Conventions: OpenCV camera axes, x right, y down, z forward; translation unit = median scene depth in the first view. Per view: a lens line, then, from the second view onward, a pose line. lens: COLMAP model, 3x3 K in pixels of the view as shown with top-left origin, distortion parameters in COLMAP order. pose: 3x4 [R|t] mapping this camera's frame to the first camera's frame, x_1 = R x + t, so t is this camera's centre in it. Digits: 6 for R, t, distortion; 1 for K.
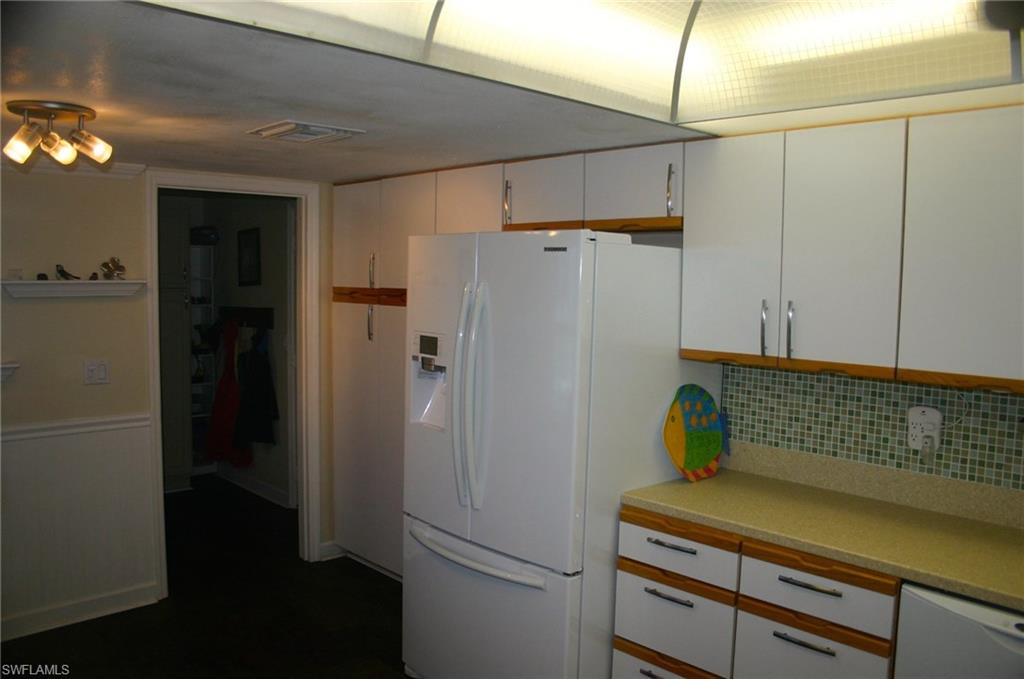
lens RADIAL K [[844.8, 0, 512.0], [0, 844.8, 339.5], [0, 0, 1]] dist [-0.117956, 0.081910]
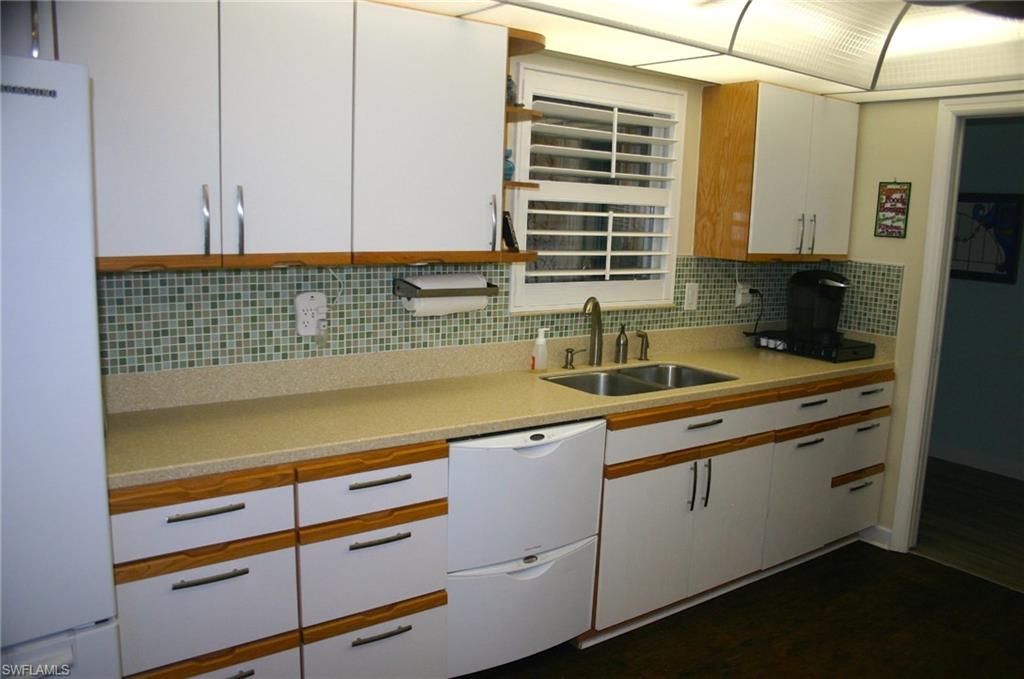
lens RADIAL K [[844.8, 0, 512.0], [0, 844.8, 339.5], [0, 0, 1]] dist [-0.117956, 0.081910]
pose [[0.123325, -0.170009, 0.977695, -0.458787], [0.054417, 0.984892, 0.164396, -0.015839], [-0.990873, 0.032929, 0.130714, 0.589572]]
